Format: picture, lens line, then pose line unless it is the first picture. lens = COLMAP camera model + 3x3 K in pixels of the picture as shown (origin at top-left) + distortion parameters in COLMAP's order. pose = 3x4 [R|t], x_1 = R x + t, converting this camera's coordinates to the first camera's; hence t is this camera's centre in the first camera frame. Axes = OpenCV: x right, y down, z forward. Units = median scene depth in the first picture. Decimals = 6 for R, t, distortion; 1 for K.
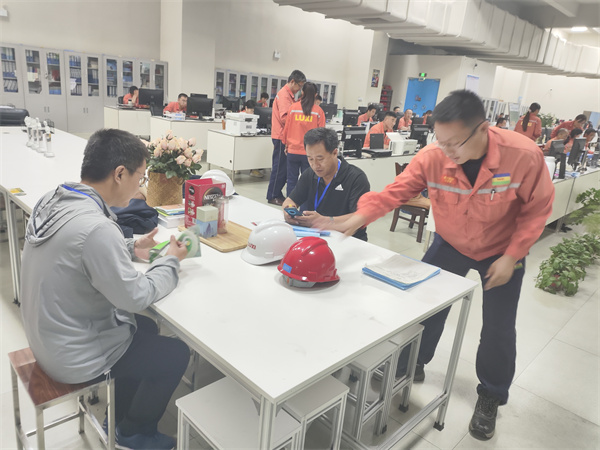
lens RADIAL K [[450.7, 0, 300.0], [0, 450.7, 225.0], [0, 0, 1]] dist [0.073274, -0.104570]
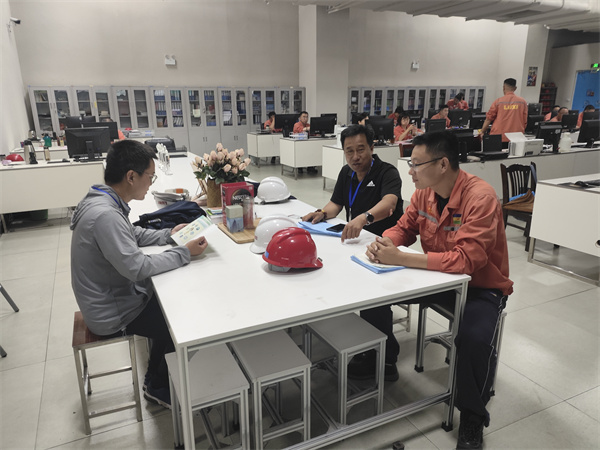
lens RADIAL K [[449.7, 0, 291.2], [0, 449.7, 227.3], [0, 0, 1]] dist [0.067337, -0.073673]
pose [[0.932681, -0.006394, -0.360645, 0.074007], [-0.005166, 0.999504, -0.031079, 0.010642], [0.360665, 0.030850, 0.932185, -0.006765]]
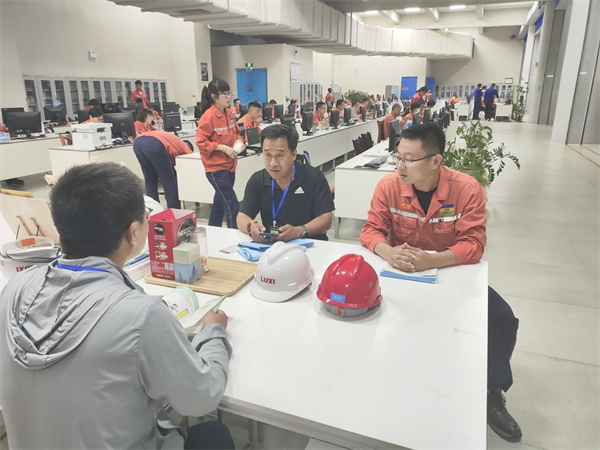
lens RADIAL K [[450.7, 0, 300.0], [0, 450.7, 225.0], [0, 0, 1]] dist [0.073274, -0.104570]
pose [[0.922217, -0.198670, 0.331733, -0.055293], [0.193795, 0.979863, 0.048078, -0.014744], [-0.334605, 0.019950, 0.942147, 0.035631]]
